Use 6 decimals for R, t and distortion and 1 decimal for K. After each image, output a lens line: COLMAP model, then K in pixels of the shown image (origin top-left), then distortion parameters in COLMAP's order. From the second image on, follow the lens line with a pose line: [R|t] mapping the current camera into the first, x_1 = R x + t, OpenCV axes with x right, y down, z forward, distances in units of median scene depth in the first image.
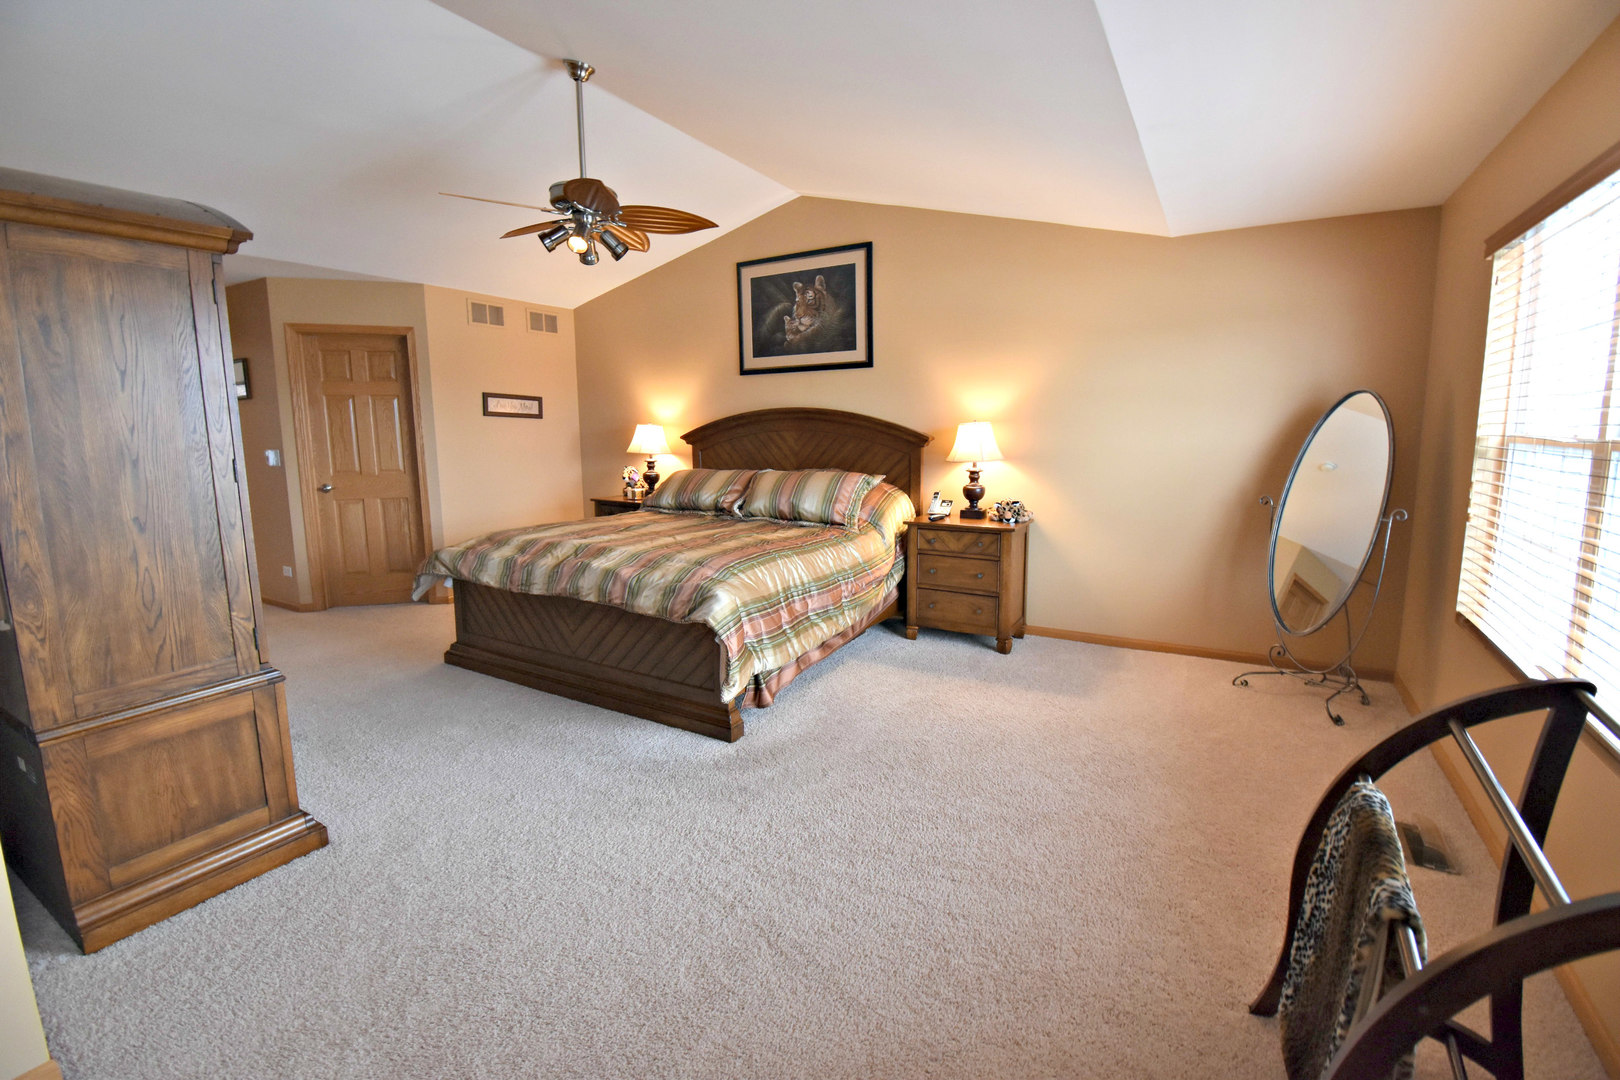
lens RADIAL K [[714.3, 0, 809.2], [0, 714.3, 522.7], [0, 0, 1]] dist [0.019124, -0.023071]
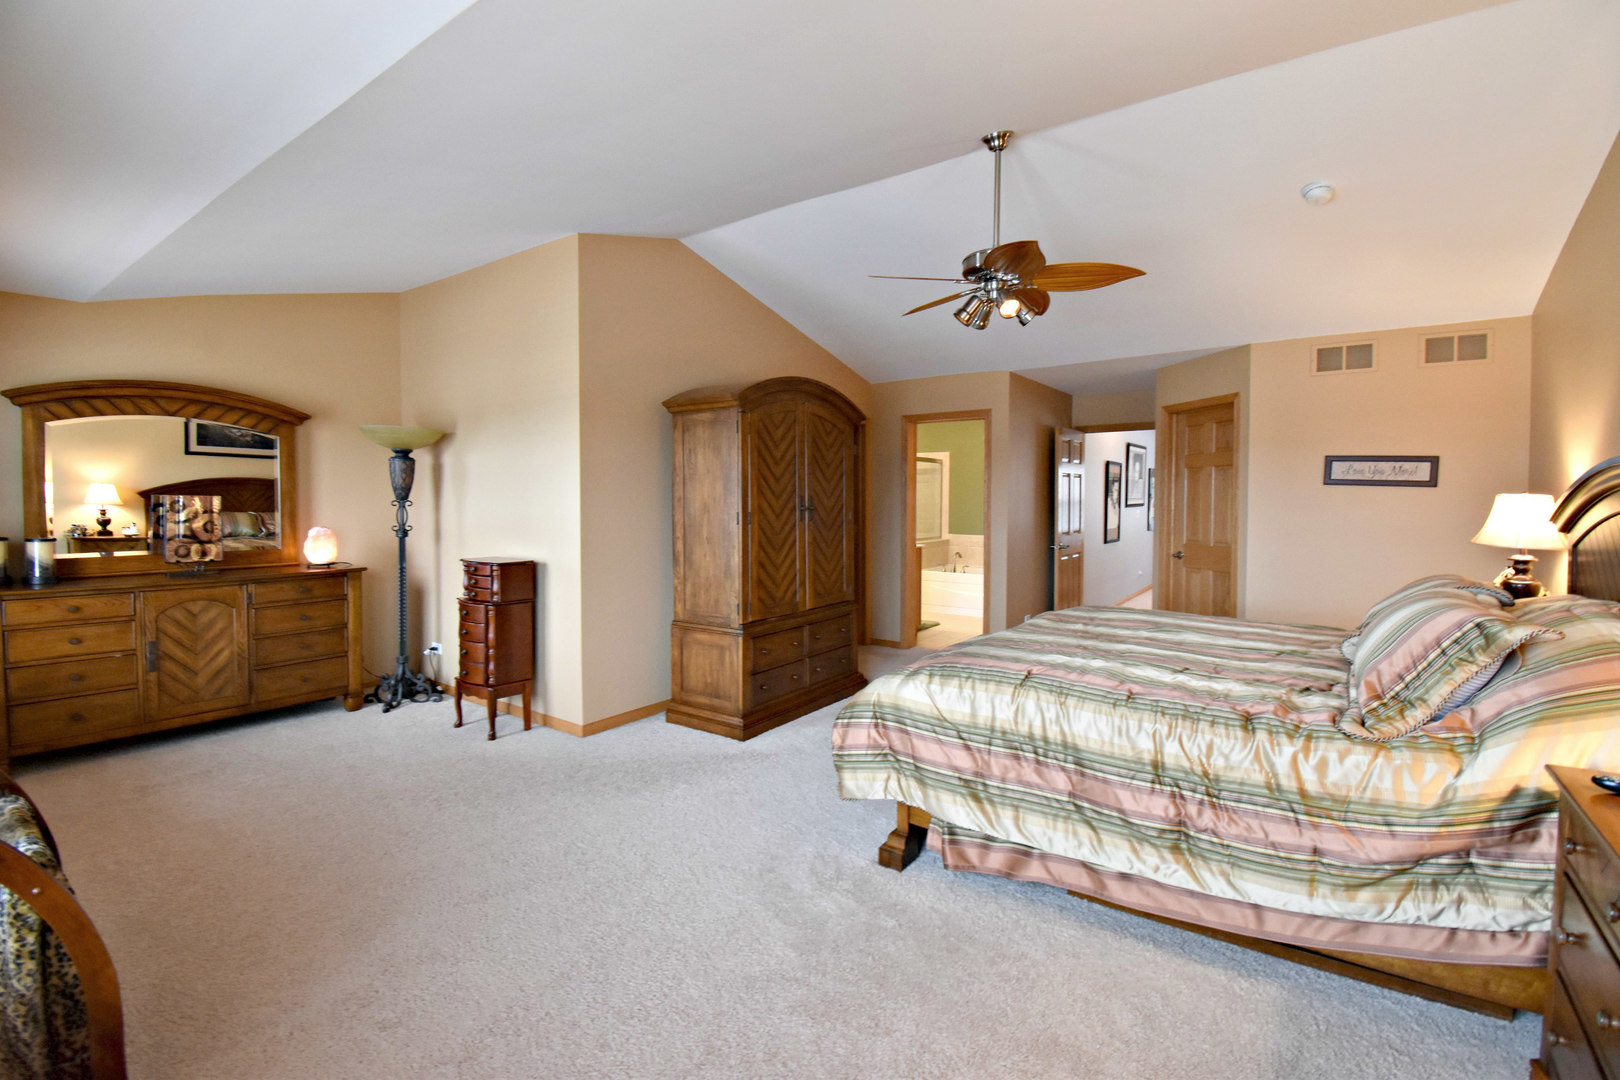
lens RADIAL K [[714.3, 0, 809.2], [0, 714.3, 522.7], [0, 0, 1]] dist [0.019124, -0.023071]
pose [[-0.095261, 0.037543, -0.994744, 0.434643], [-0.136707, 0.989327, 0.050431, -0.074427], [0.986021, 0.140792, -0.089112, 0.551913]]
